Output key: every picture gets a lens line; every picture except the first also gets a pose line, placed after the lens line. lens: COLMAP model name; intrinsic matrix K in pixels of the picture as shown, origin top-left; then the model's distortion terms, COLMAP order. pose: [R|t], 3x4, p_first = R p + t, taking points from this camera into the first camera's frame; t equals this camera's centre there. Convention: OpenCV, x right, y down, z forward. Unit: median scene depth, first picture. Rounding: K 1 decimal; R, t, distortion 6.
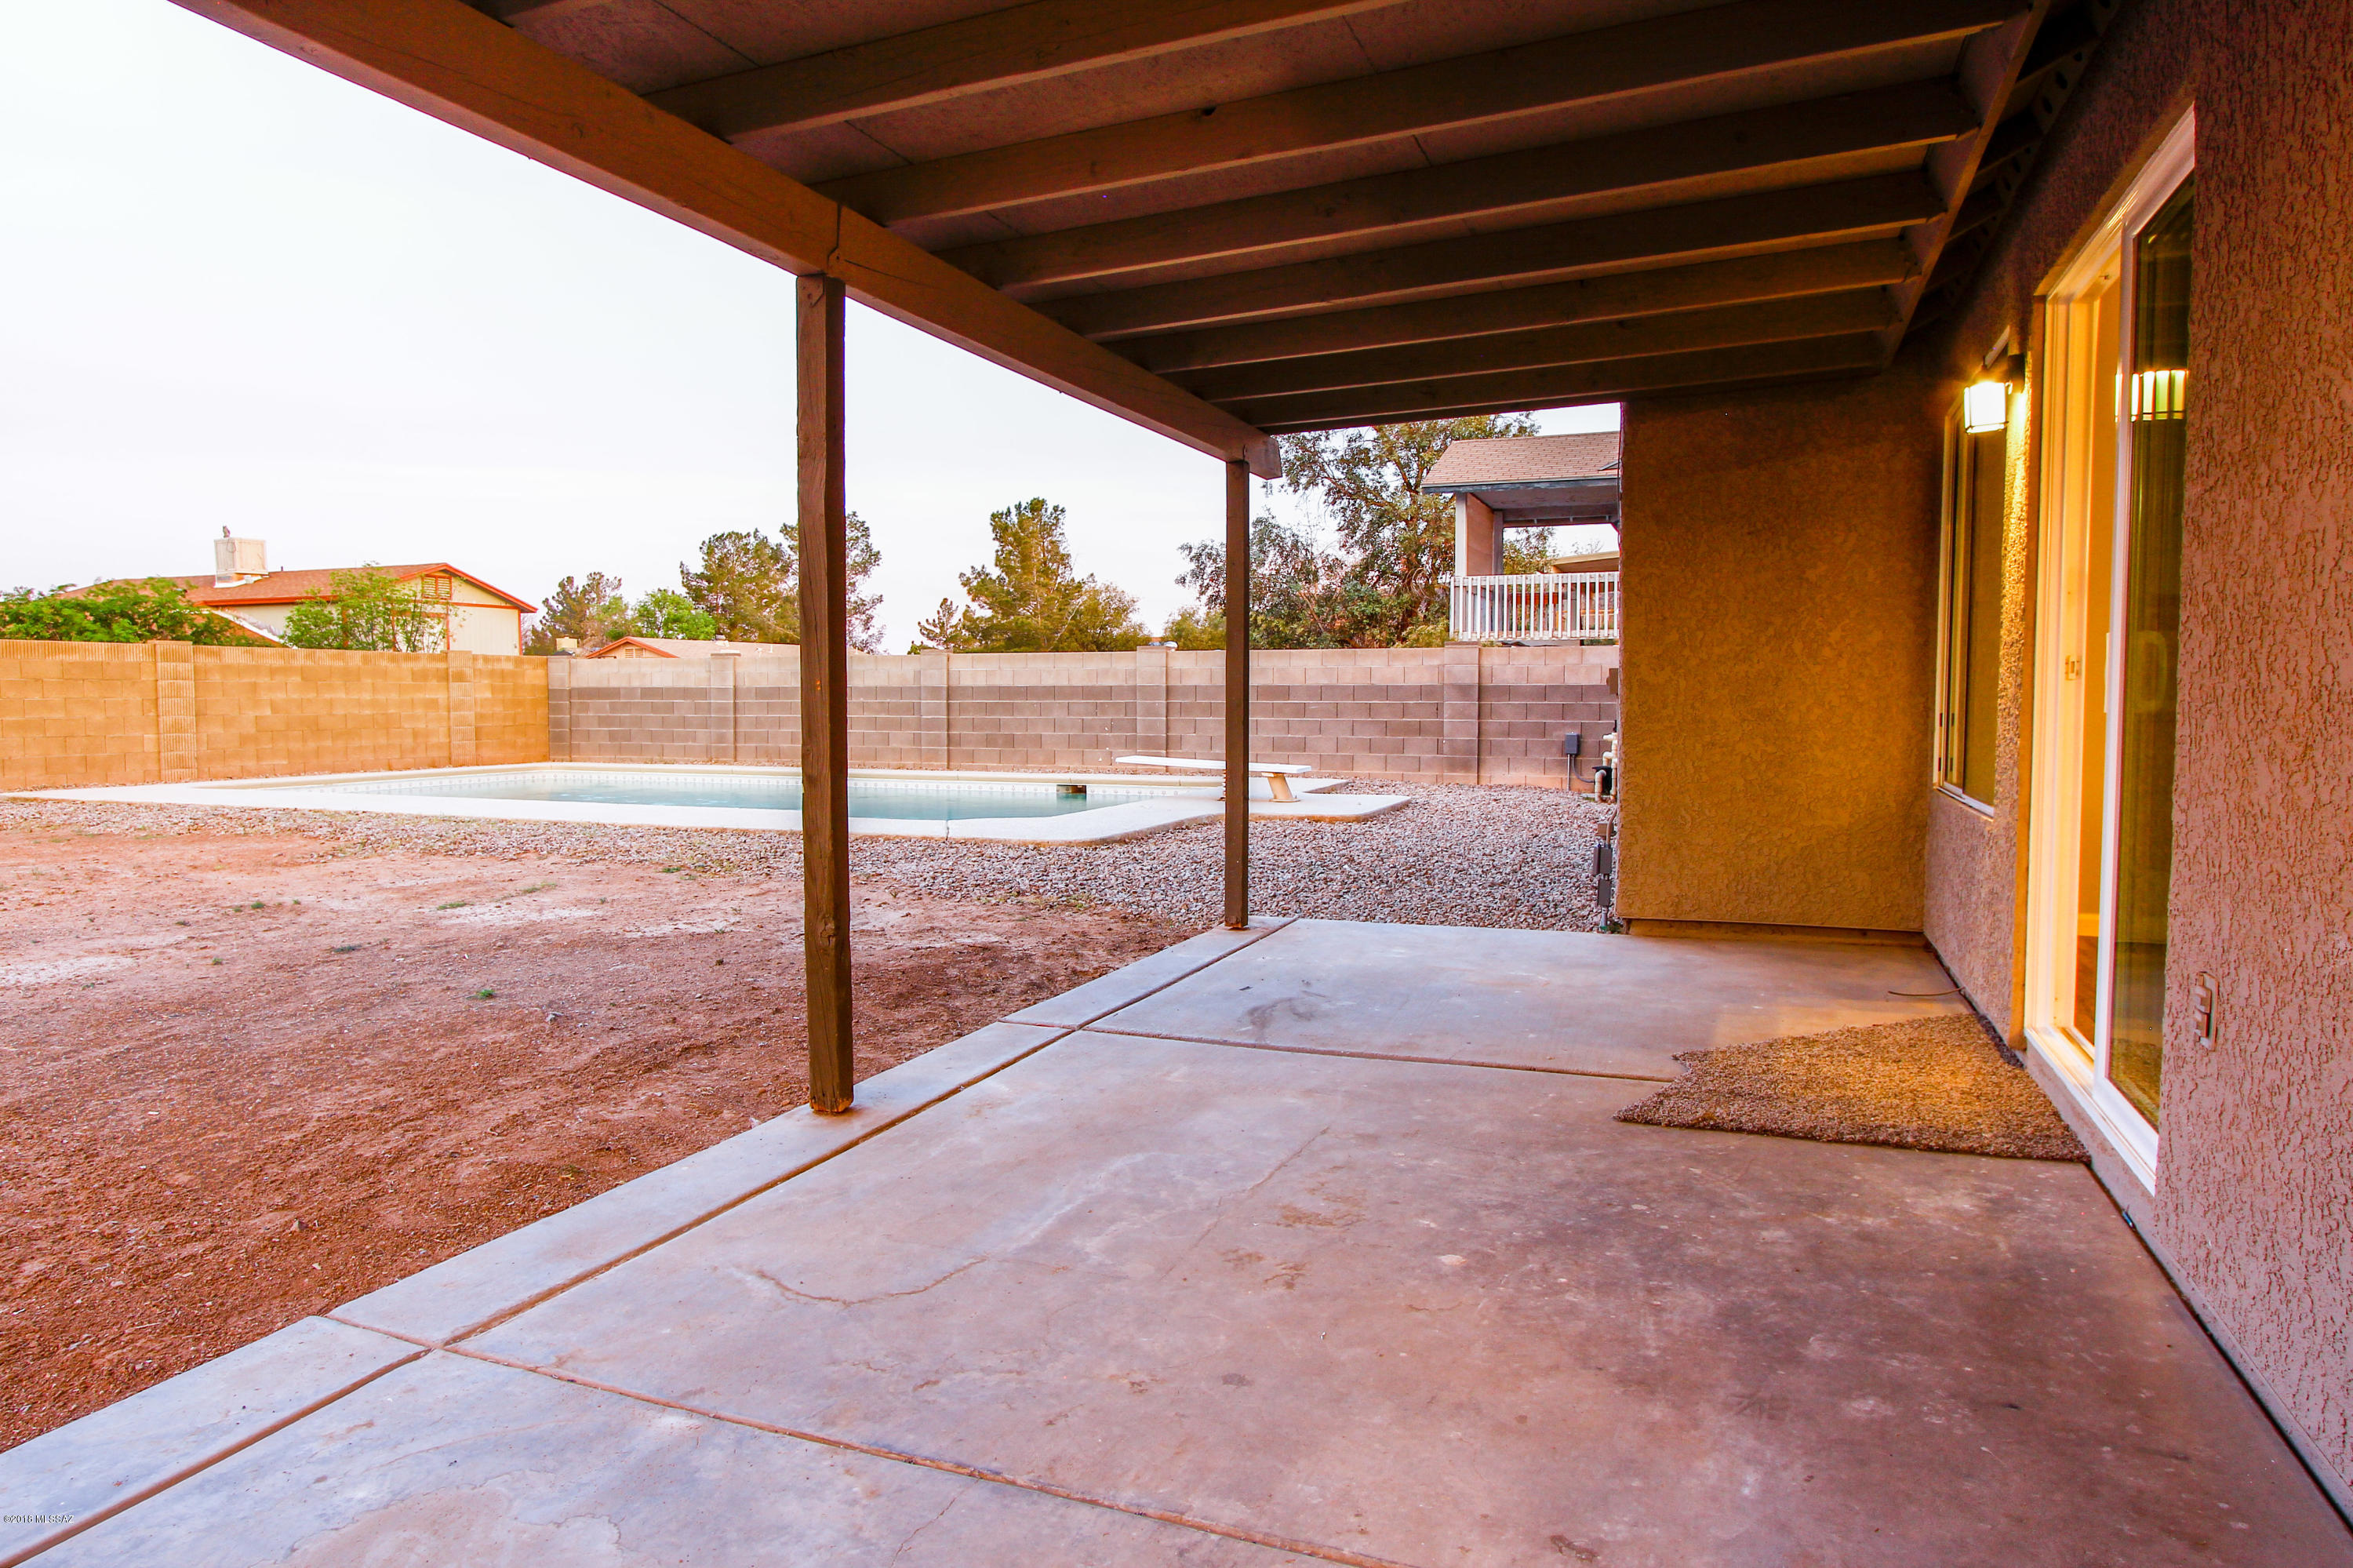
lens RADIAL K [[1432.0, 0, 1176.5], [0, 1432.0, 784.0], [0, 0, 1]] dist [-0.031148, 0.032780]
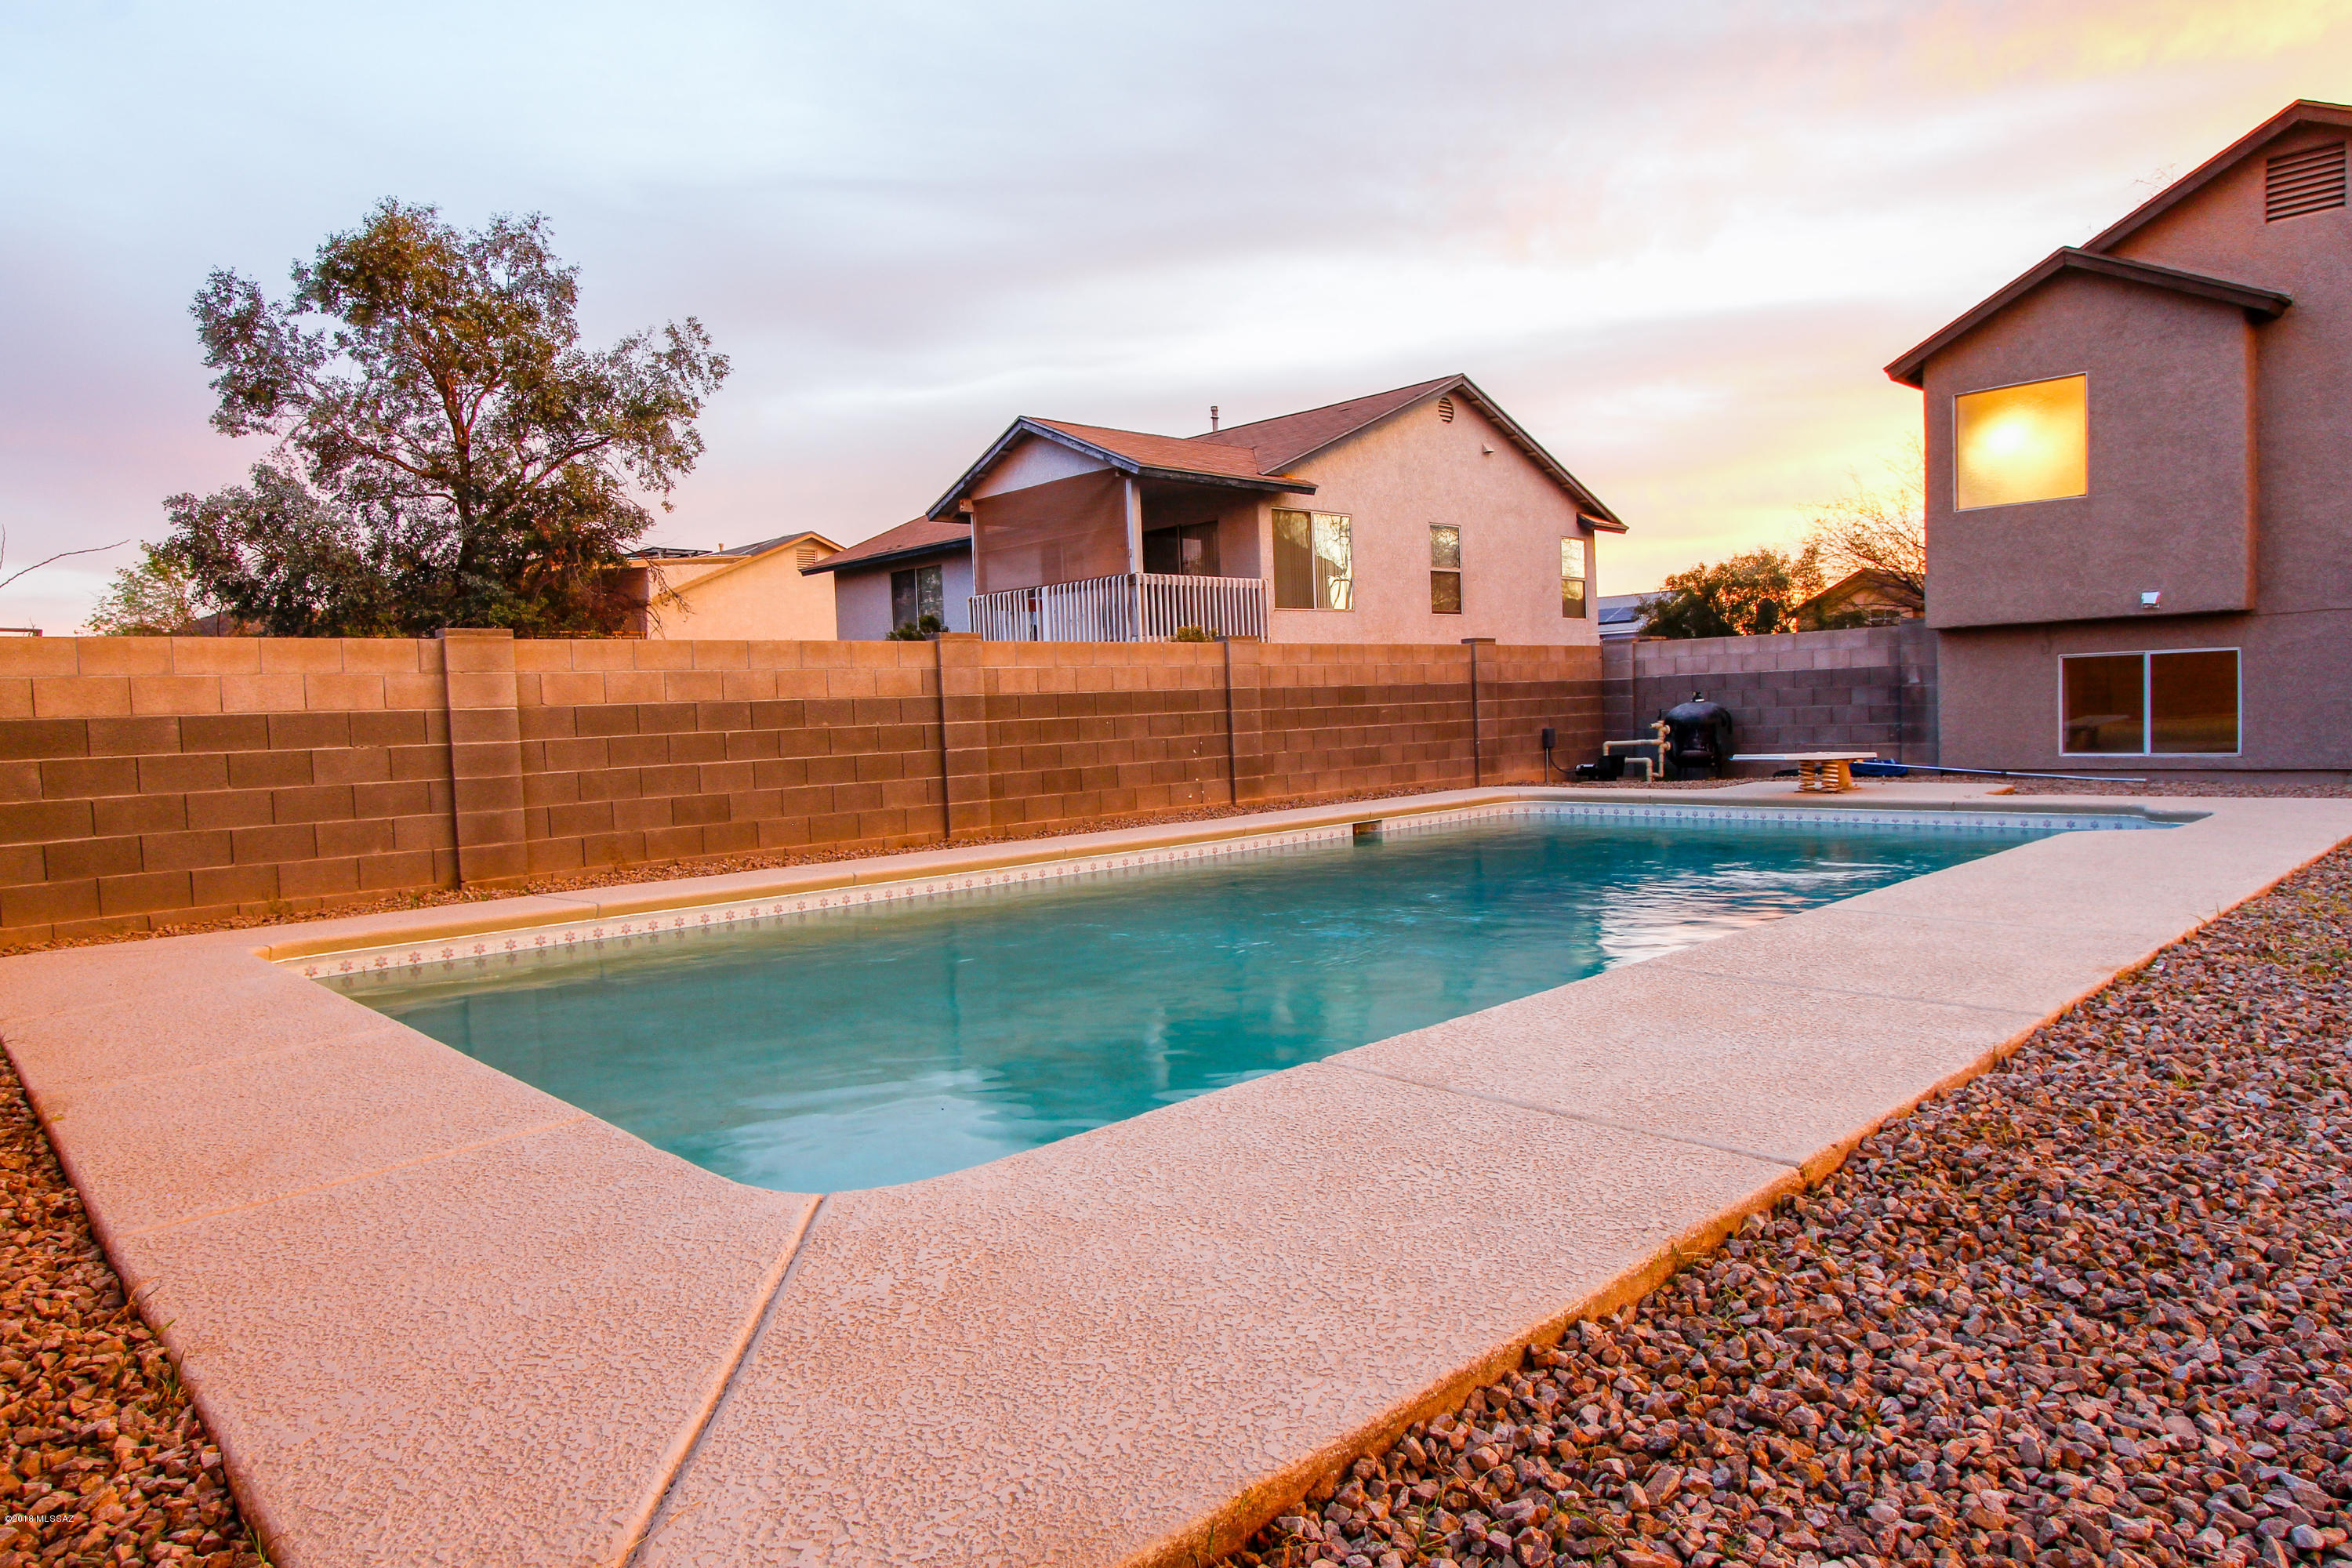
lens RADIAL K [[1431.3, 0, 1176.0], [0, 1431.3, 784.0], [0, 0, 1]] dist [-0.031148, 0.032780]
pose [[0.409554, -0.062426, 0.910147, -0.667587], [0.095790, 0.995084, 0.025147, -0.039703], [-0.907243, 0.076884, 0.413521, 0.690874]]
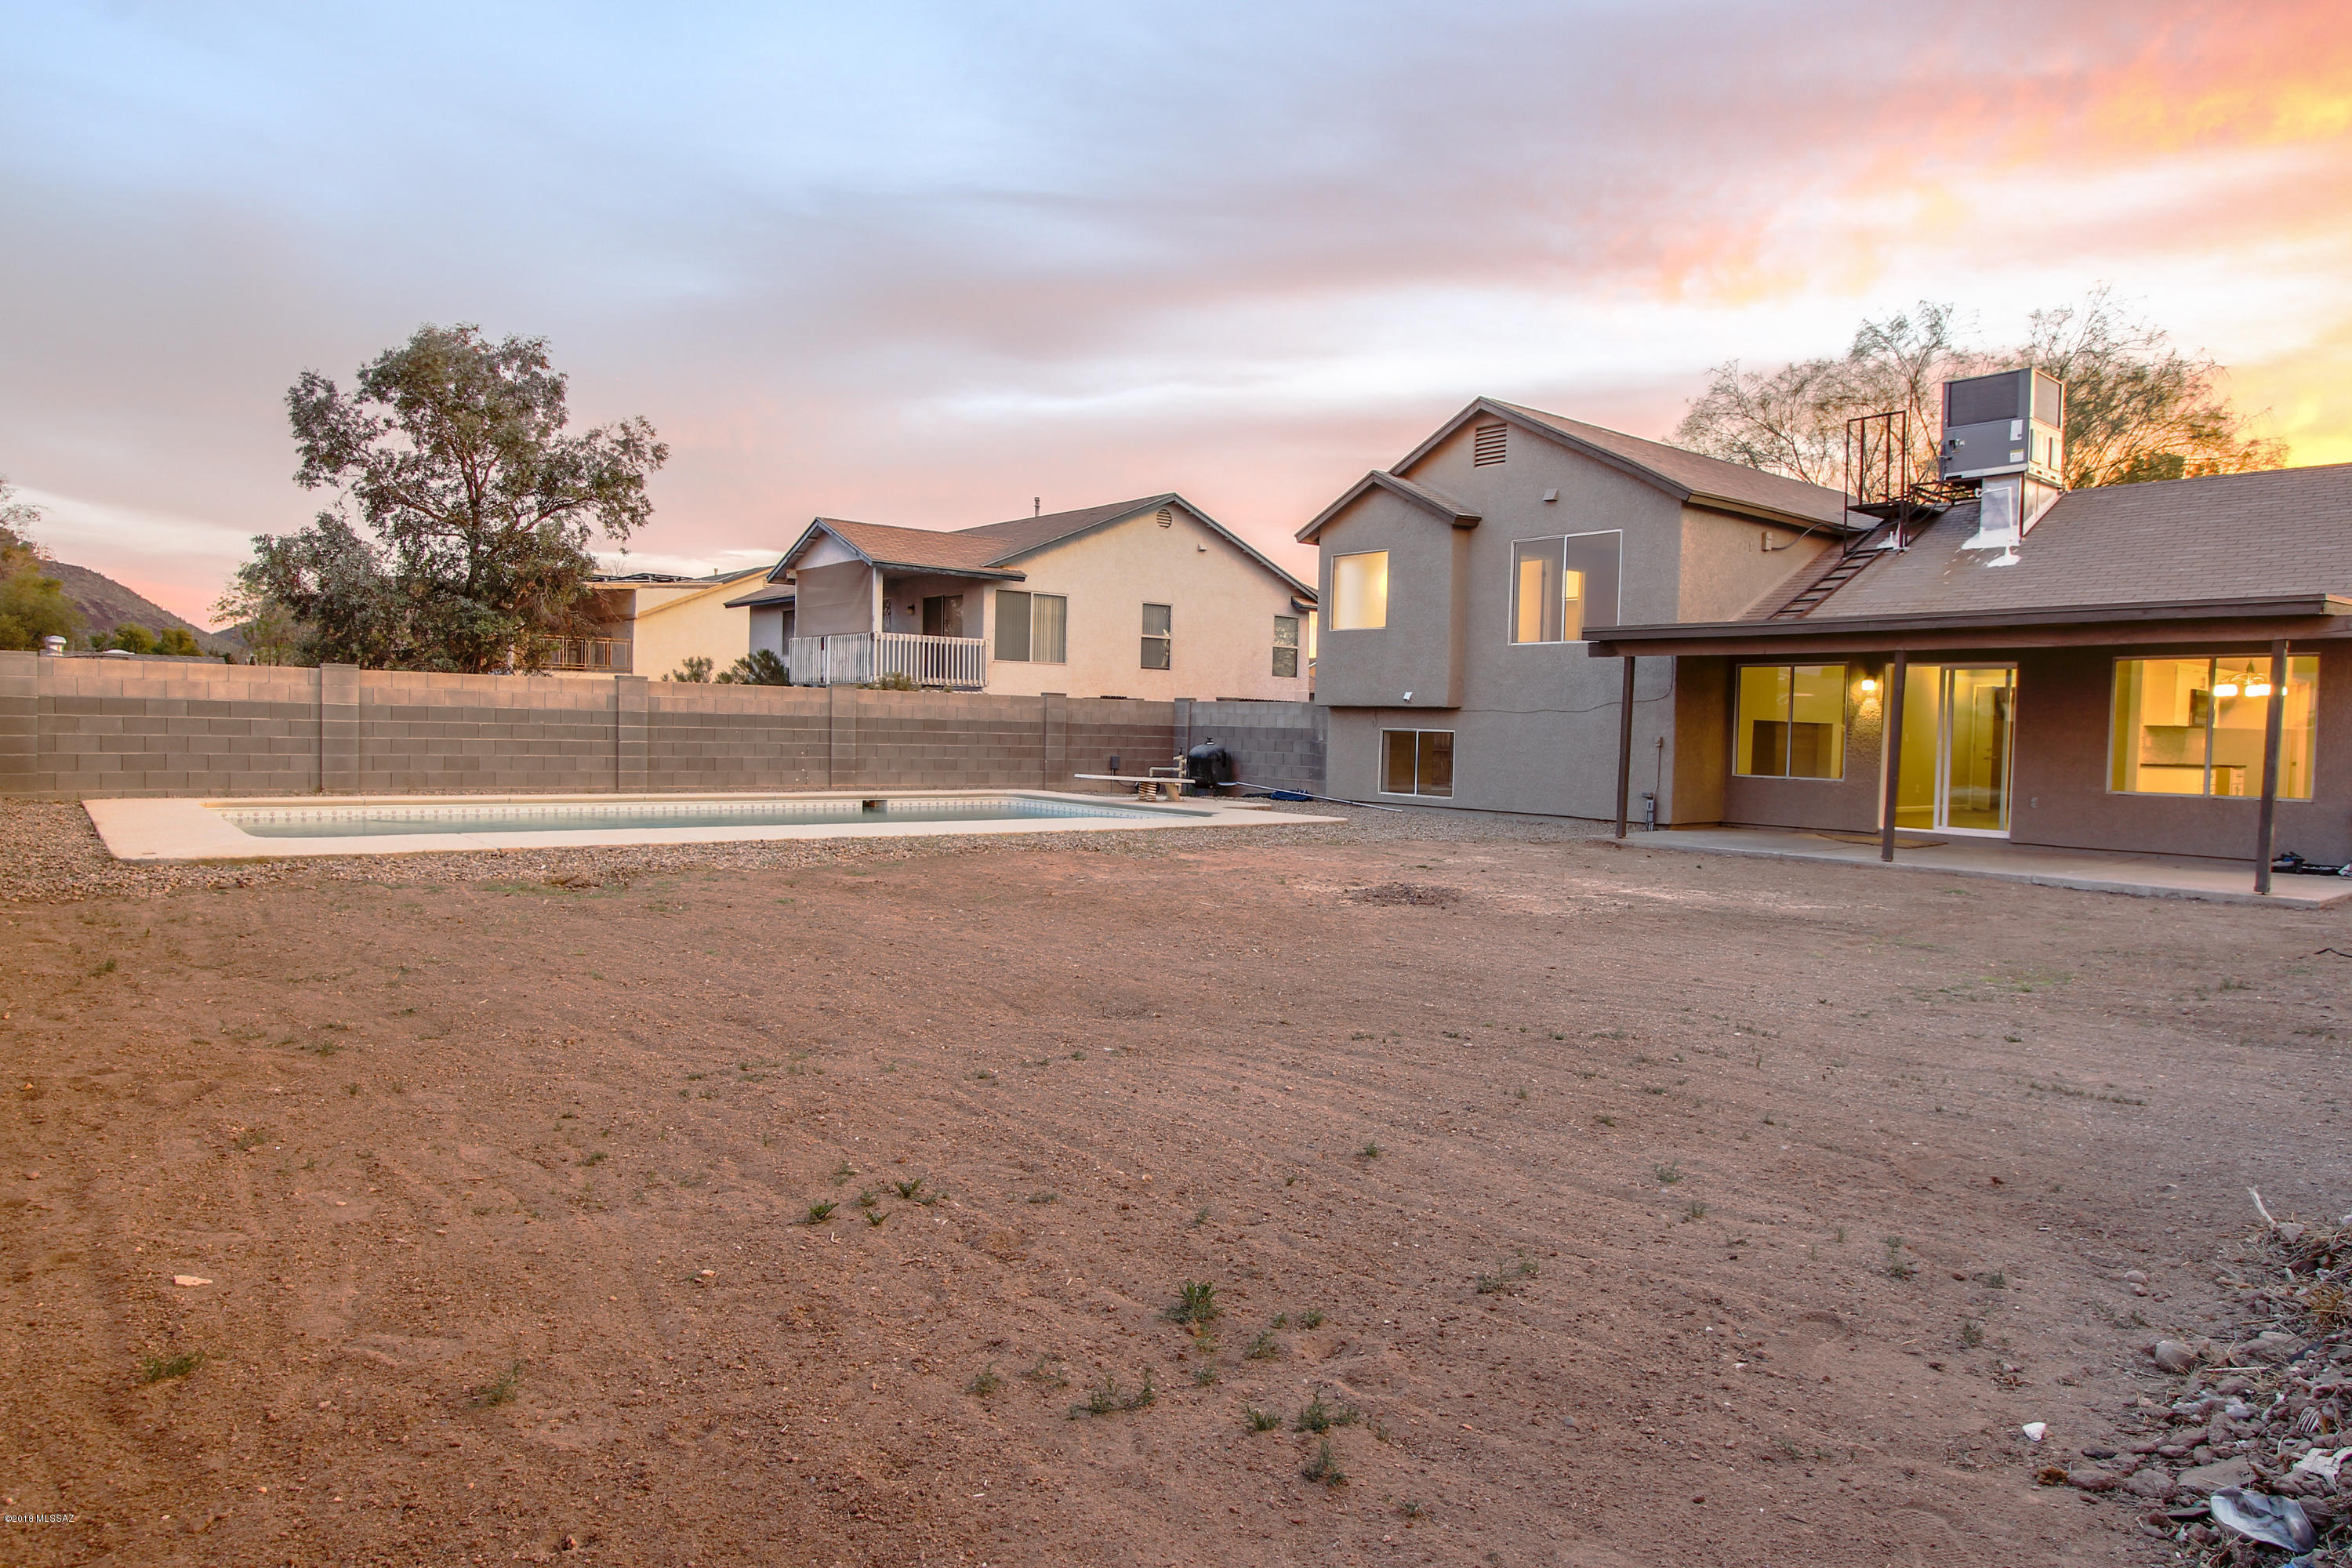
lens RADIAL K [[1431.3, 0, 1176.0], [0, 1431.3, 784.0], [0, 0, 1]] dist [-0.031148, 0.032780]
pose [[0.472787, -0.022131, 0.880899, -0.893067], [0.030461, 0.999498, 0.008761, -0.013742], [-0.880650, 0.022691, 0.473224, 0.176891]]
